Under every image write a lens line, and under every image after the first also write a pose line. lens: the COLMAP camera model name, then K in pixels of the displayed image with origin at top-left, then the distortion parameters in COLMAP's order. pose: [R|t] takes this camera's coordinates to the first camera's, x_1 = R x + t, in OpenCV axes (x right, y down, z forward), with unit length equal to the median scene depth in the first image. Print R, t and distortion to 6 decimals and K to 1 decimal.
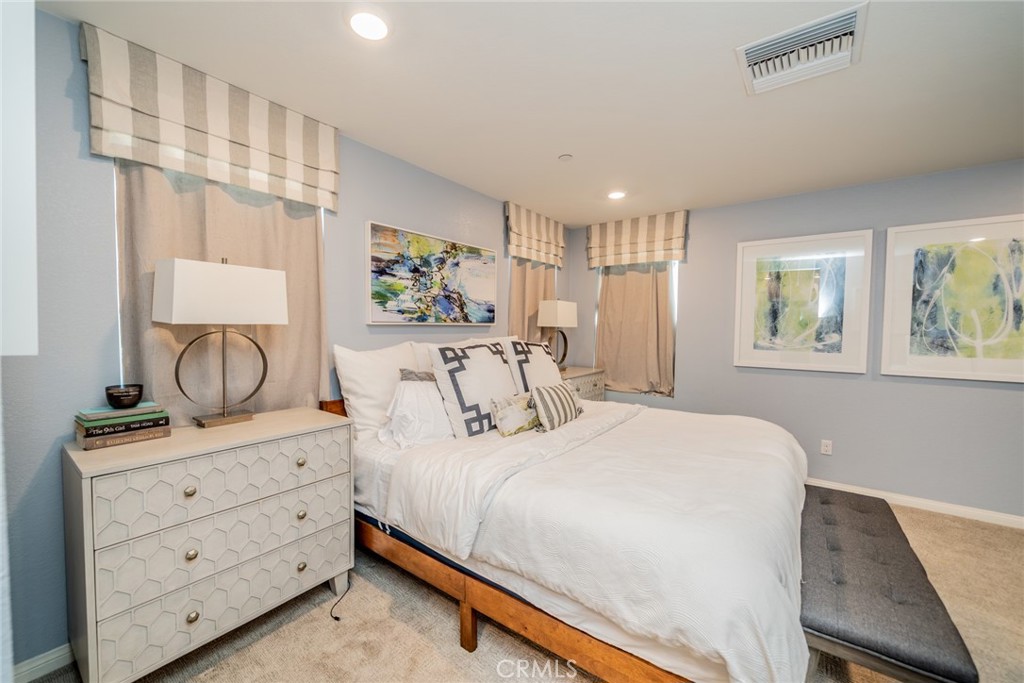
lens RADIAL K [[397.4, 0, 509.6], [0, 397.4, 342.4], [0, 0, 1]] dist [-0.003773, -0.000367]
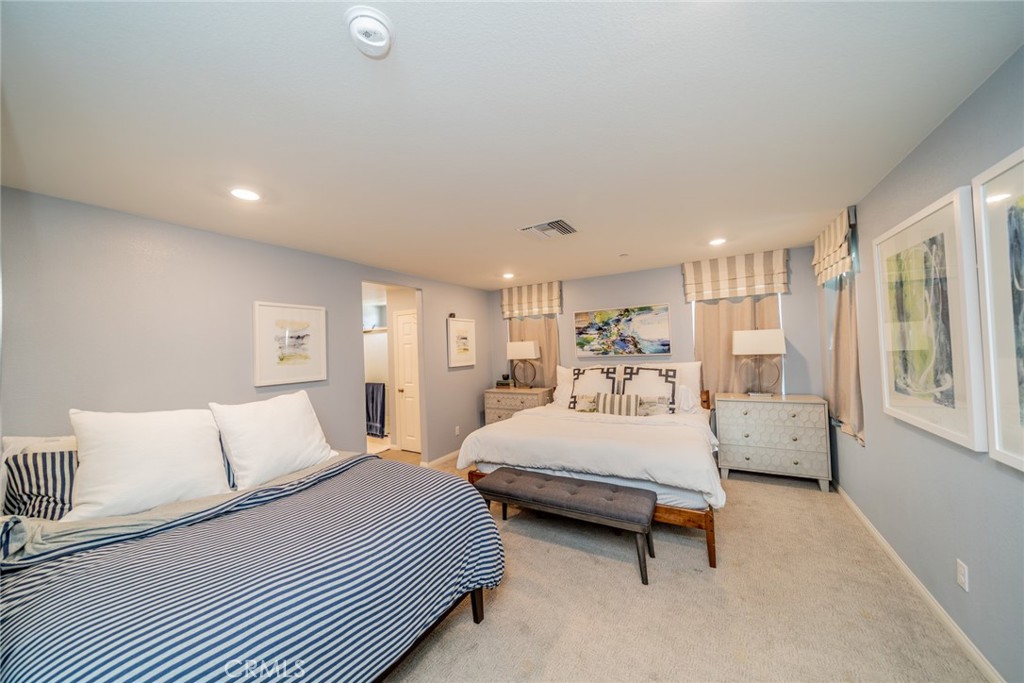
lens RADIAL K [[348.9, 0, 512.0], [0, 348.9, 341.5], [0, 0, 1]] dist [-0.007433, 0.000008]
pose [[0.118673, -0.033507, -0.992368, 1.383556], [-0.000419, 0.999429, -0.033796, -0.057719], [0.992933, 0.004426, 0.118591, 0.343533]]
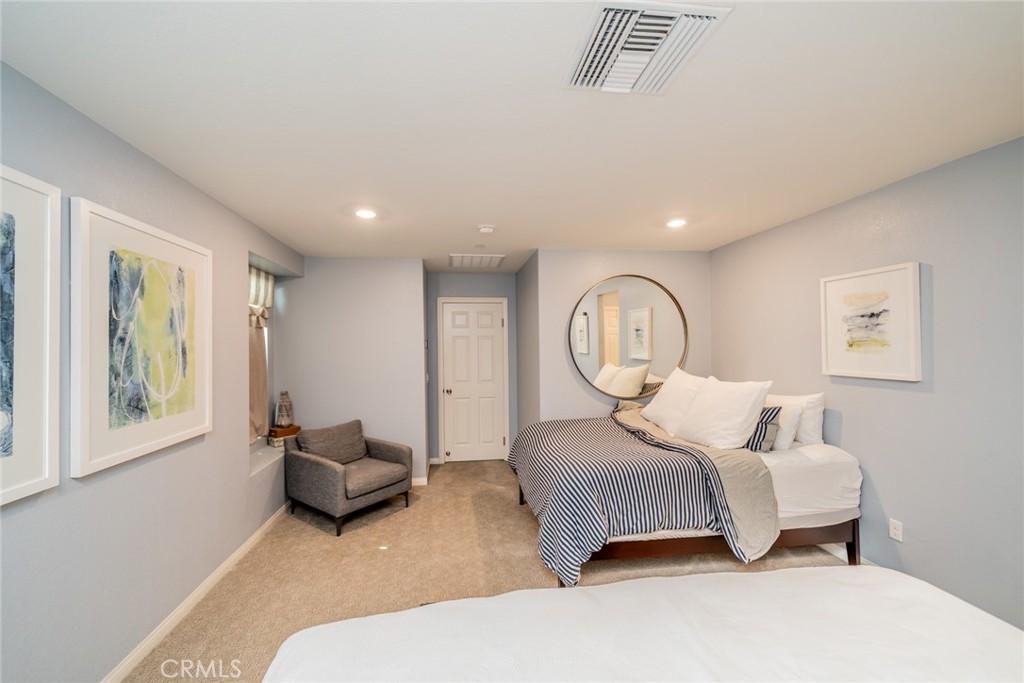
lens RADIAL K [[397.4, 0, 509.6], [0, 397.4, 342.4], [0, 0, 1]] dist [-0.003773, -0.000367]
pose [[-0.693544, 0.005295, 0.720395, 0.186832], [0.032864, 0.999165, 0.024295, -0.093963], [-0.719664, 0.040524, -0.693139, 0.994532]]
